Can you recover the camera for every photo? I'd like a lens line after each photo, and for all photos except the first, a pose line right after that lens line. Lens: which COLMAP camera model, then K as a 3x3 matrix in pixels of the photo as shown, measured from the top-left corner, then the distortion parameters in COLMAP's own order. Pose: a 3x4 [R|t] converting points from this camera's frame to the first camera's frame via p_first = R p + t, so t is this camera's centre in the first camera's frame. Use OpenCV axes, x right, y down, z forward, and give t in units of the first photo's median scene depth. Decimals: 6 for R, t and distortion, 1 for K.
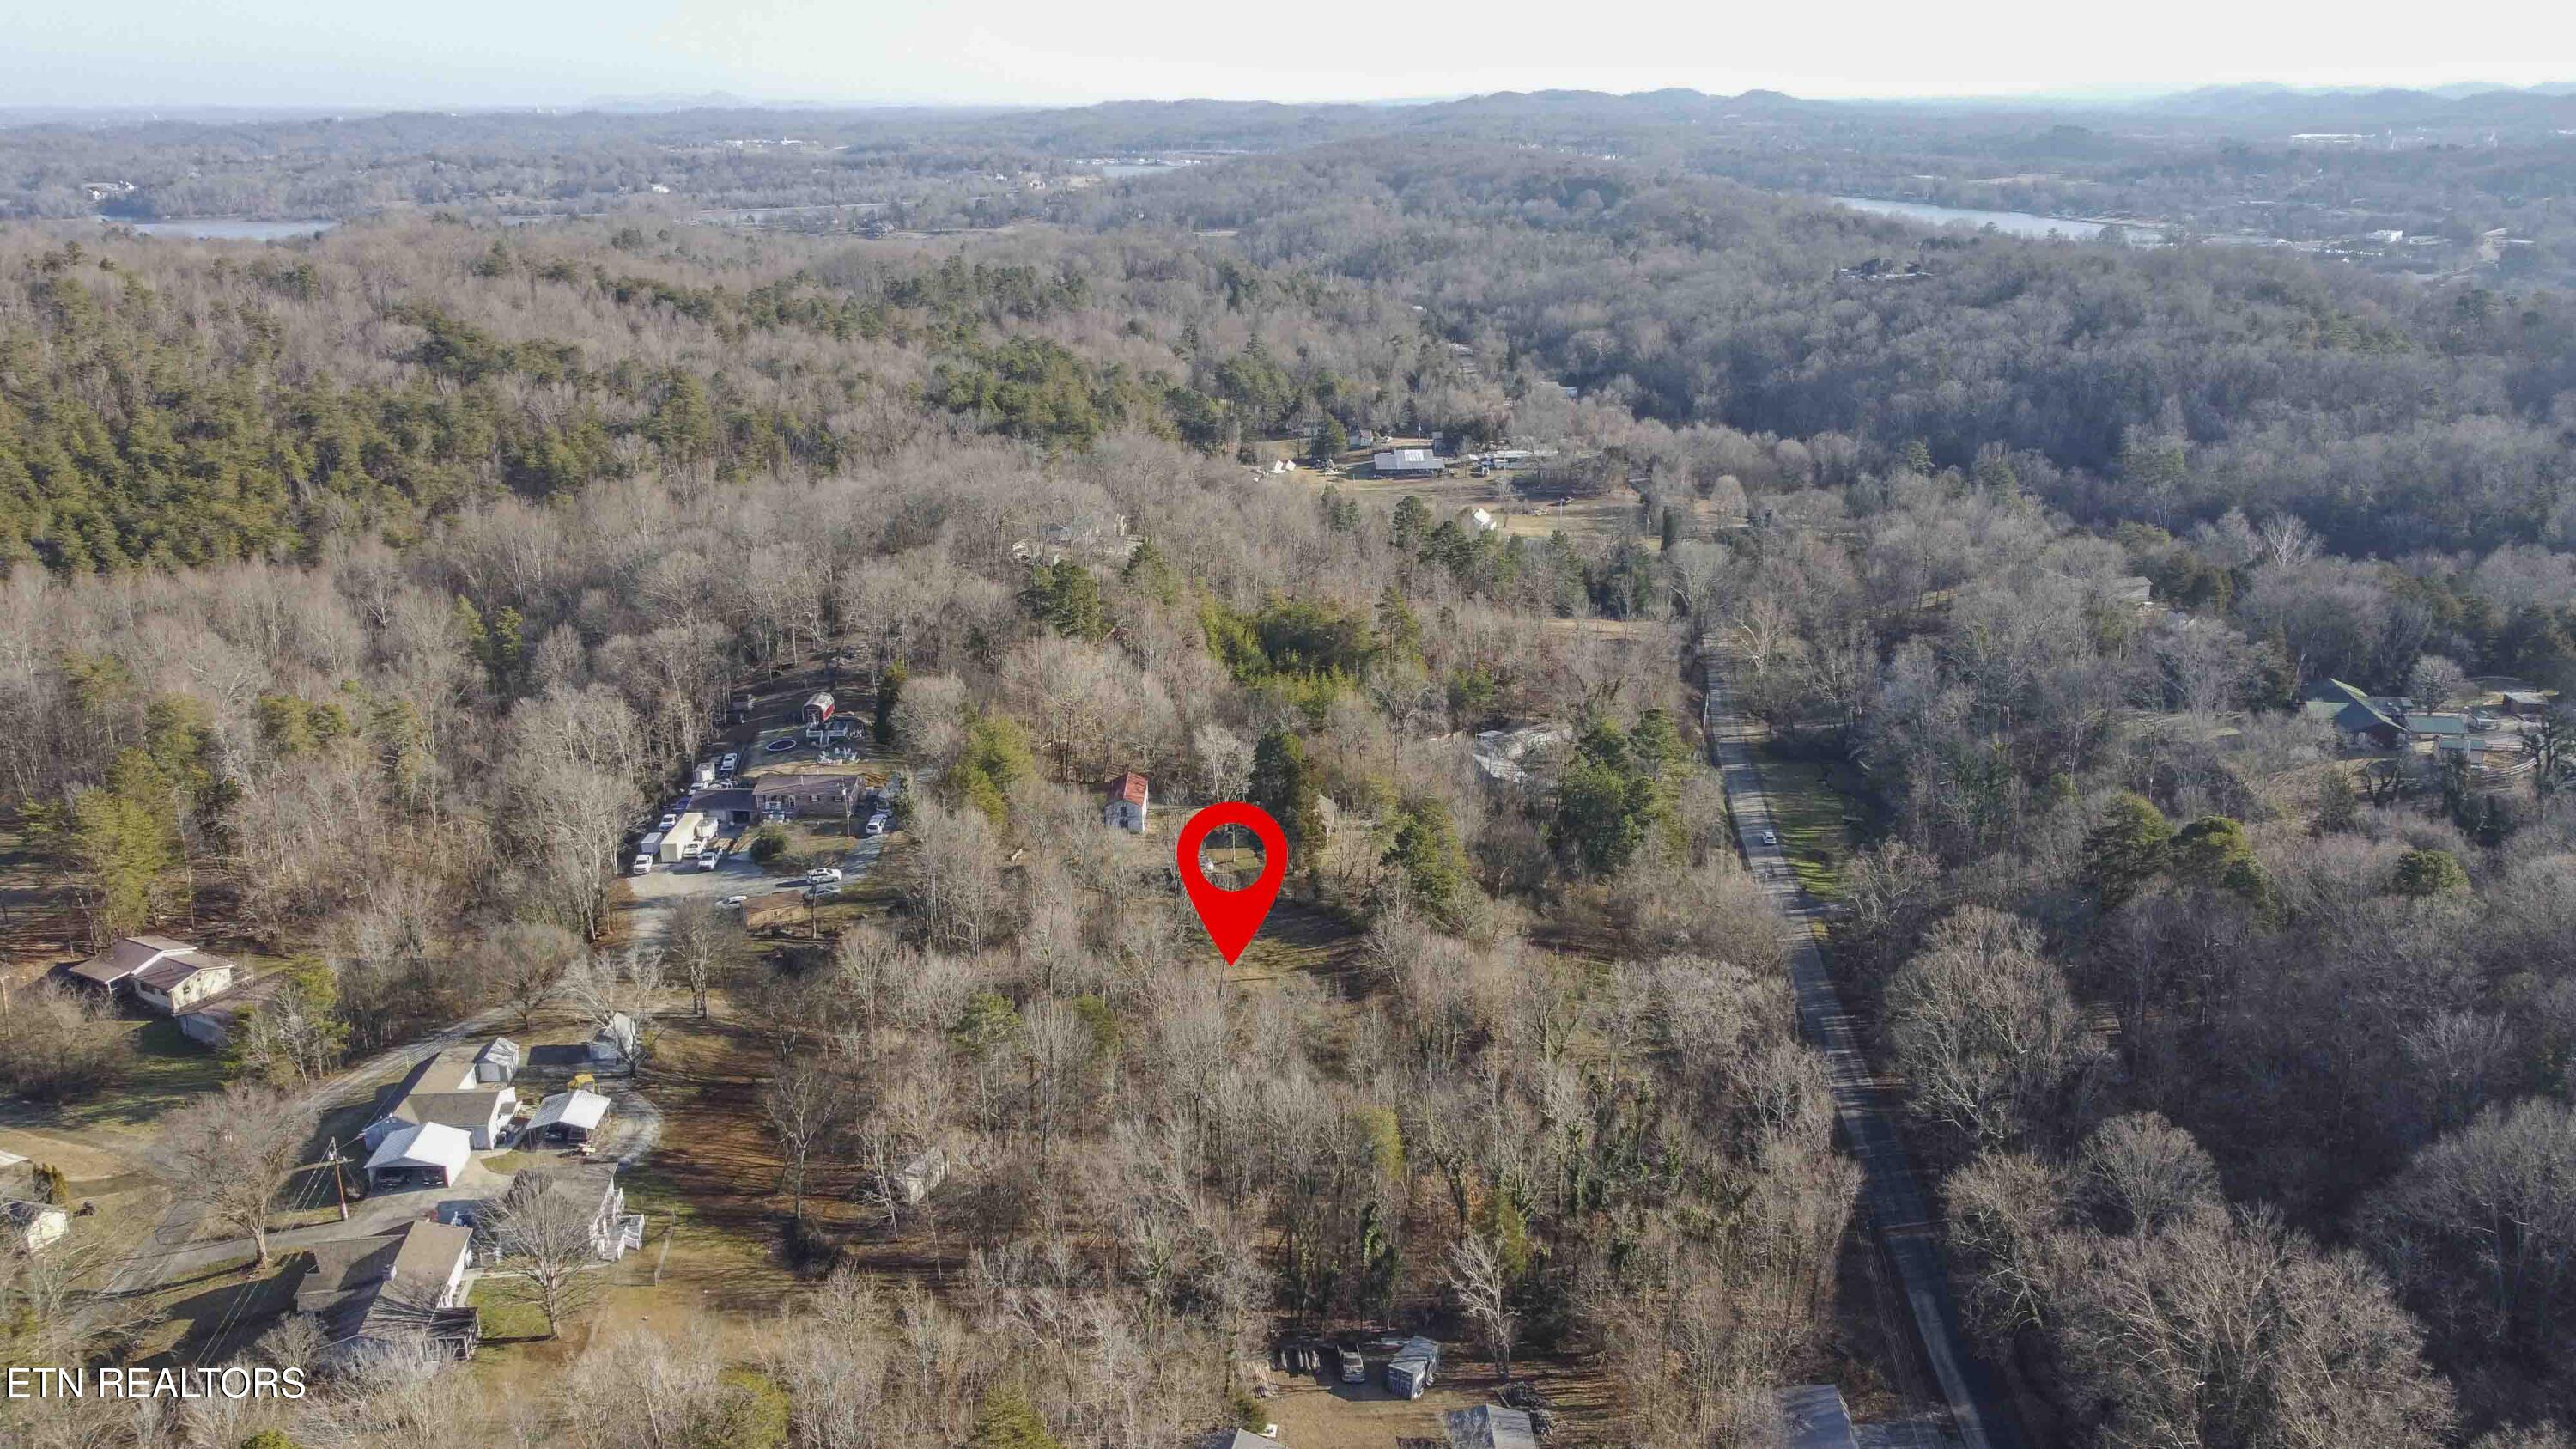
lens RADIAL K [[1912.5, 0, 1294.3], [0, 1912.5, 726.6], [0, 0, 1]] dist [0.004868, 0.001161]
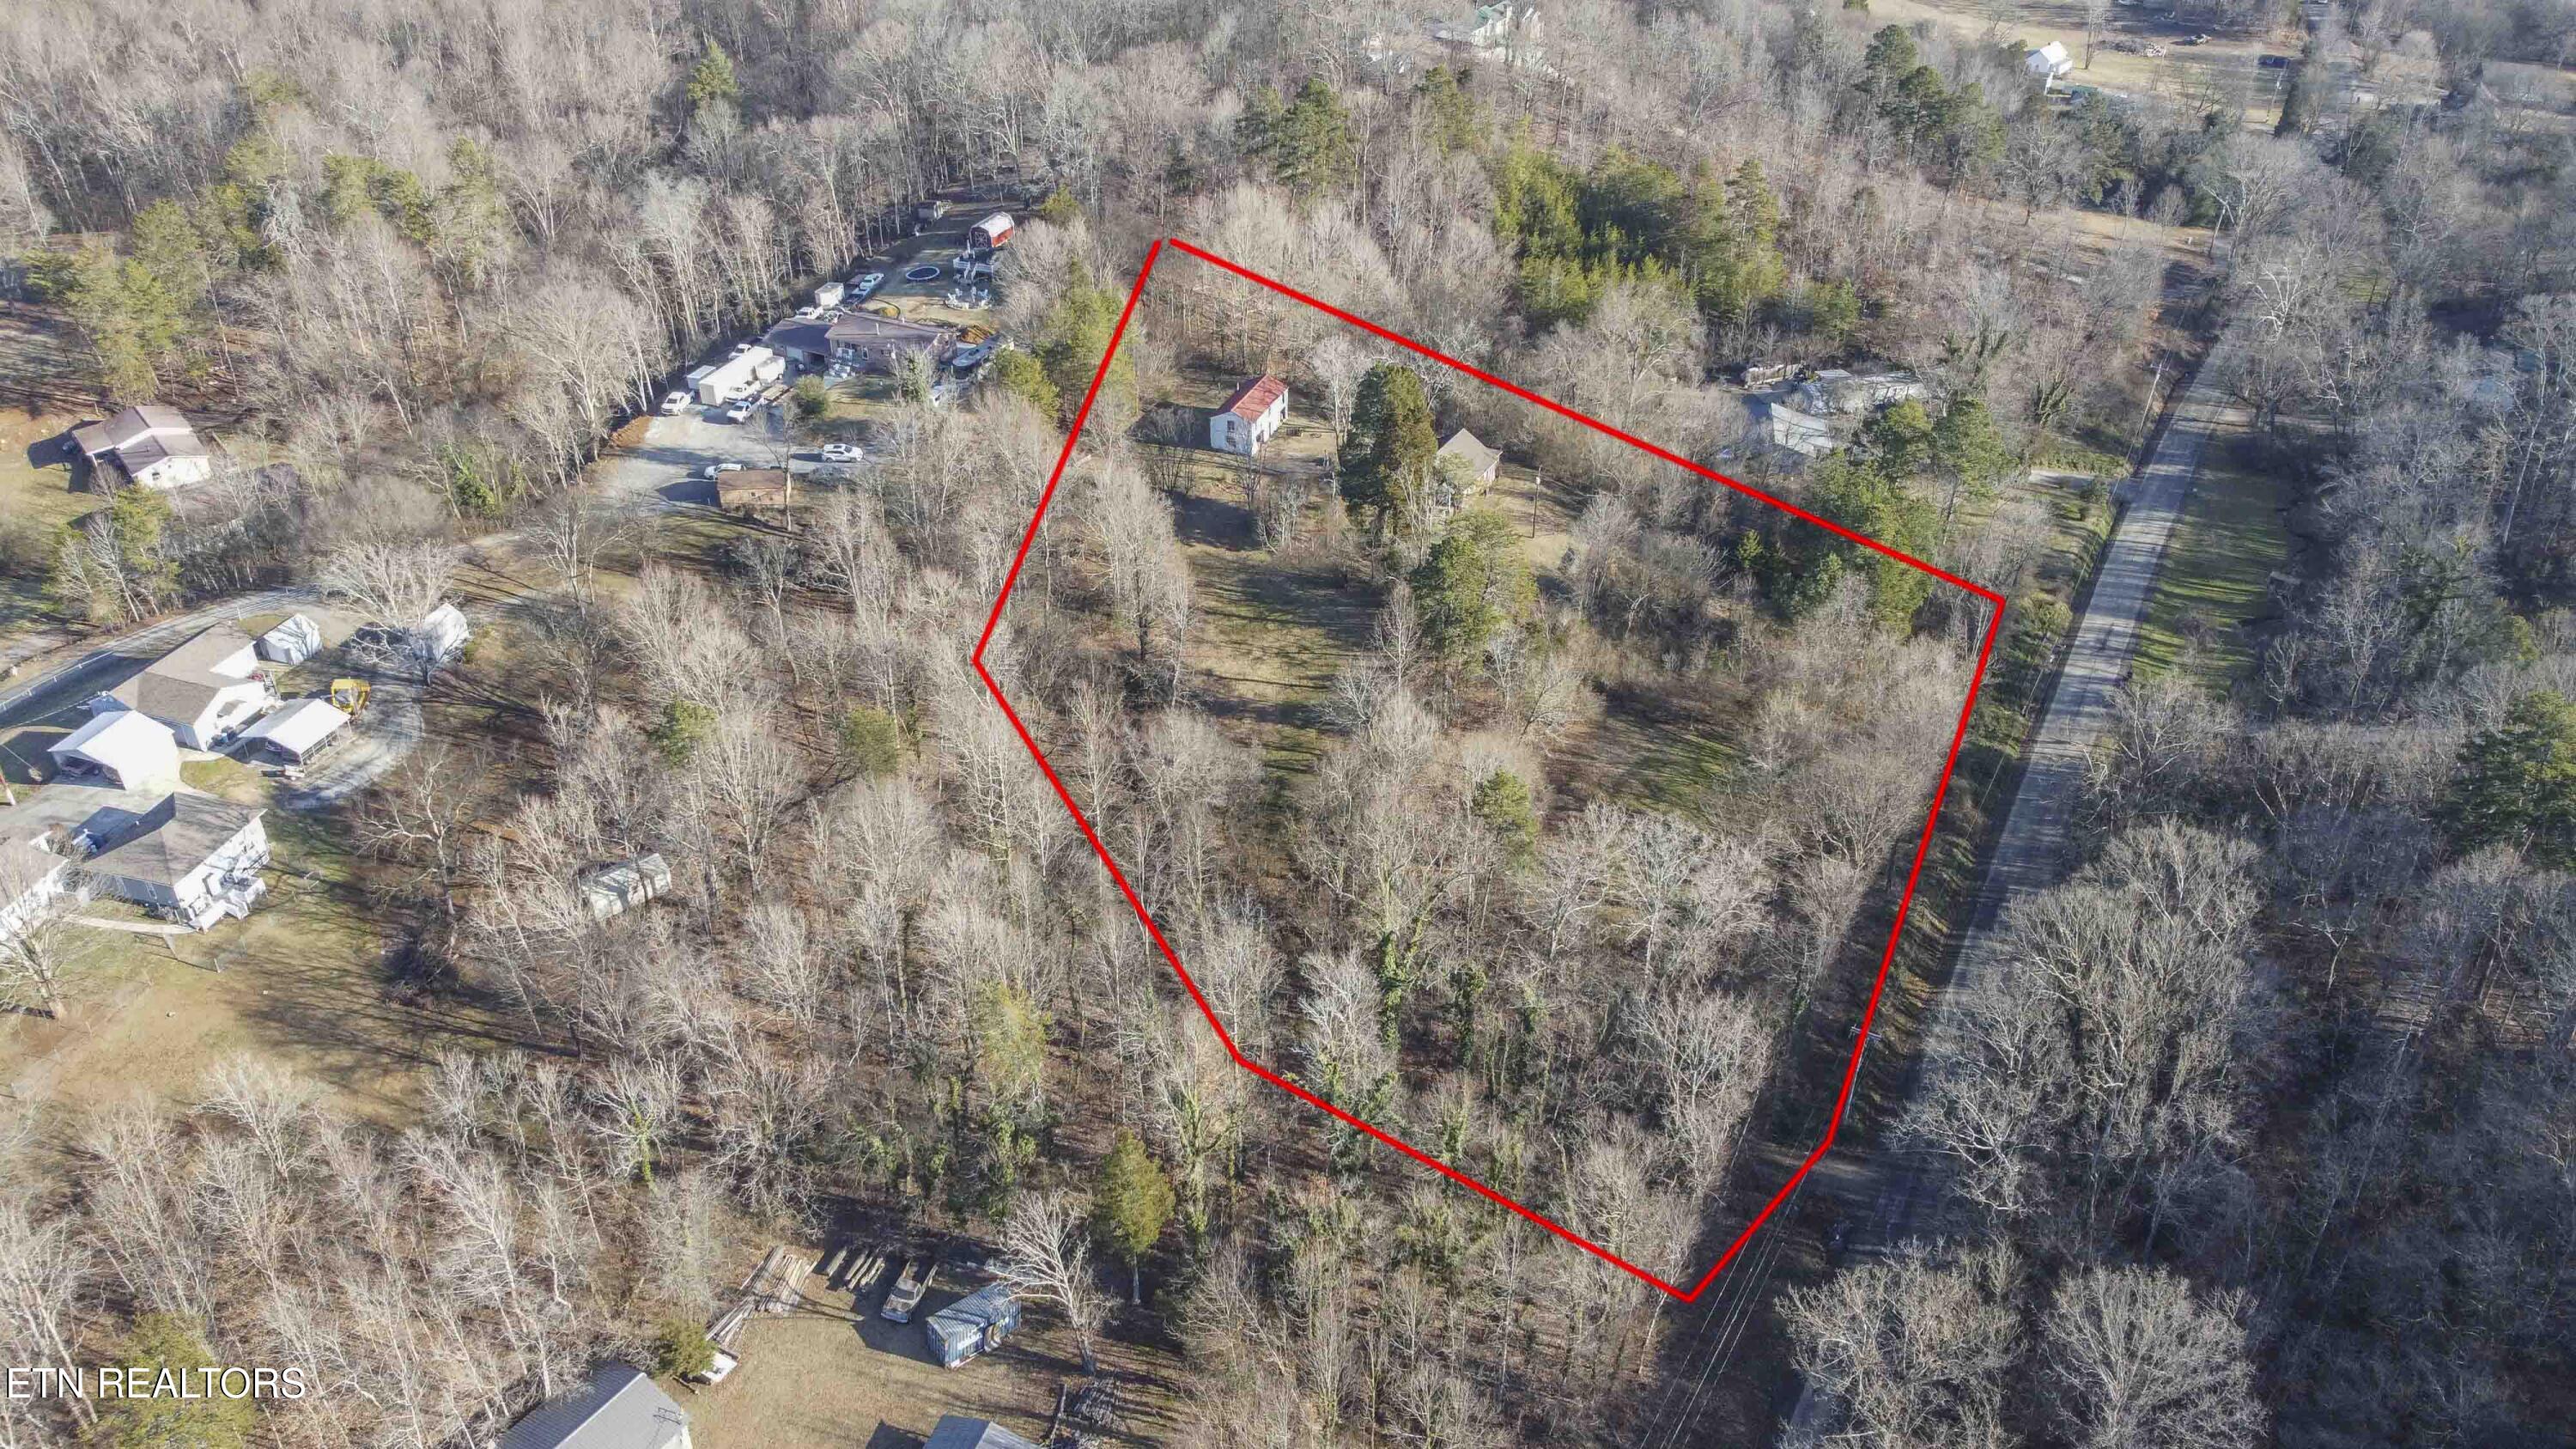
lens RADIAL K [[1912.5, 0, 1285.7], [0, 1912.5, 718.8], [0, 0, 1]] dist [0.004868, 0.001161]
pose [[0.927312, 0.220146, -0.302702, 0.242341], [-0.129450, 0.947464, 0.292497, -0.092660], [0.351192, -0.232051, 0.907093, 0.271902]]
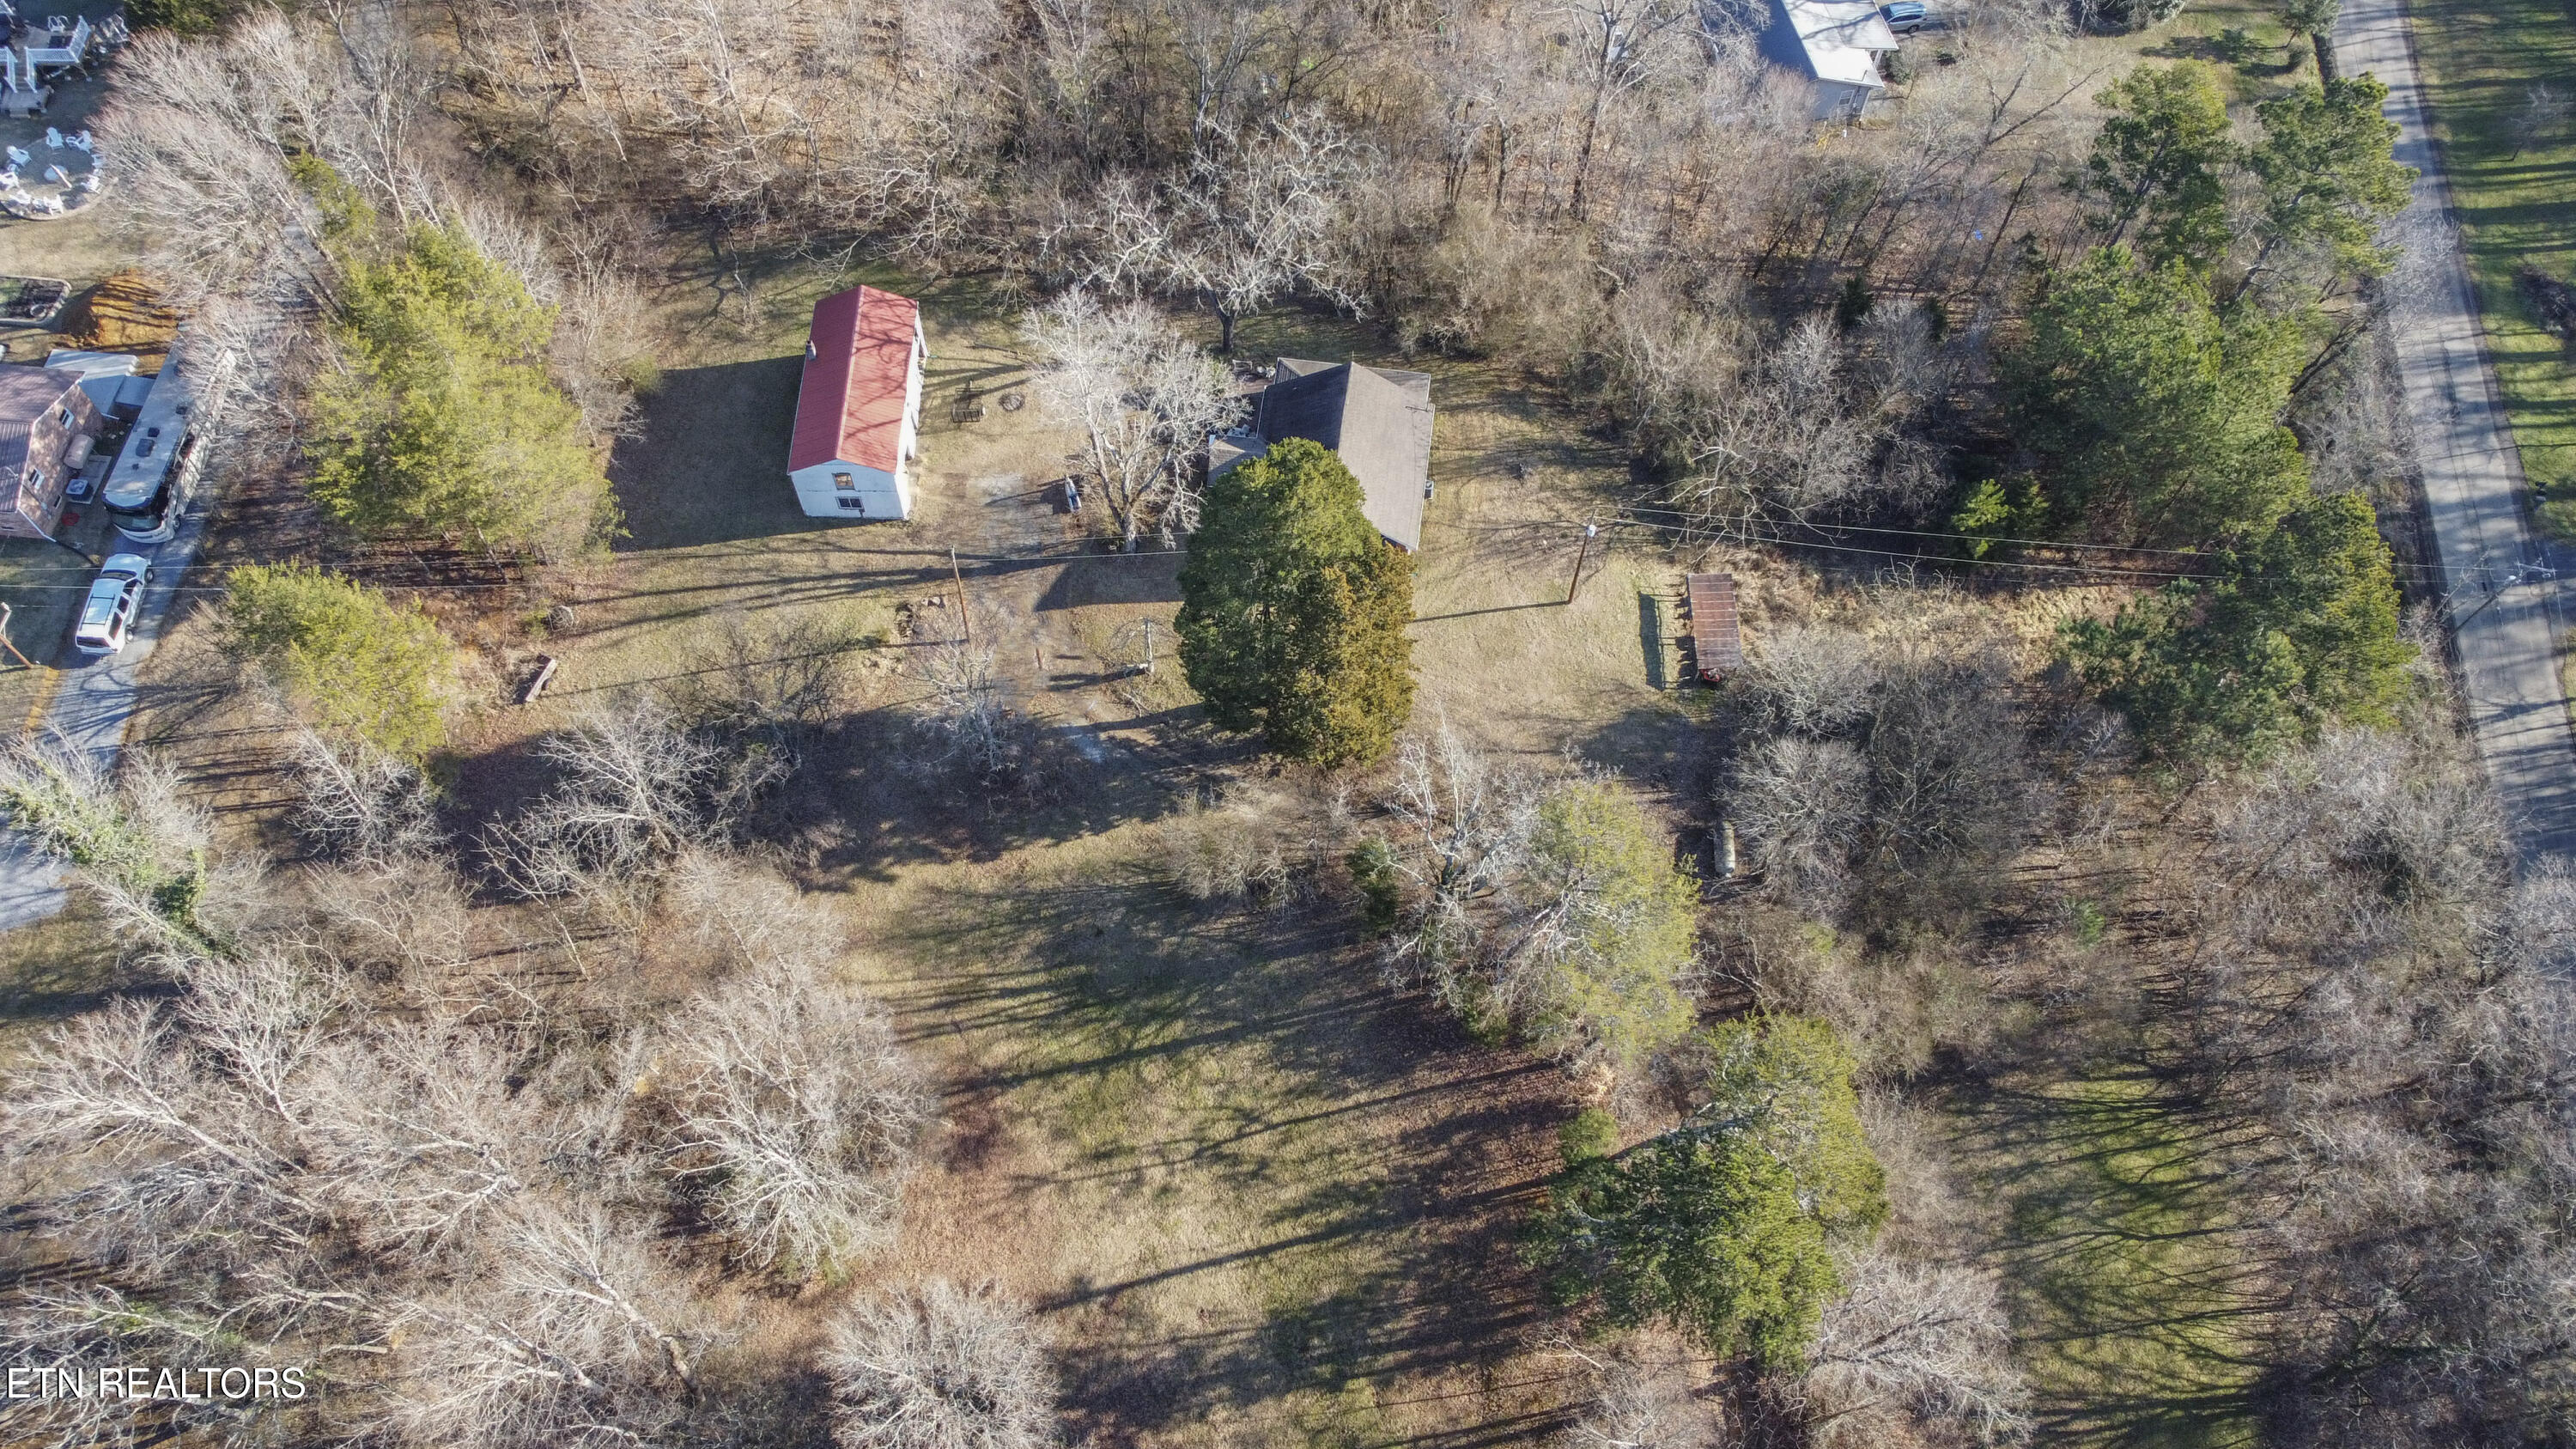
lens RADIAL K [[1912.5, 0, 1281.7], [0, 1912.5, 718.2], [0, 0, 1]] dist [0.004868, 0.001161]
pose [[0.999570, 0.026045, 0.013470, -0.007085], [-0.028199, 0.727996, 0.685002, -0.196361], [0.008035, -0.685087, 0.728417, 0.810516]]
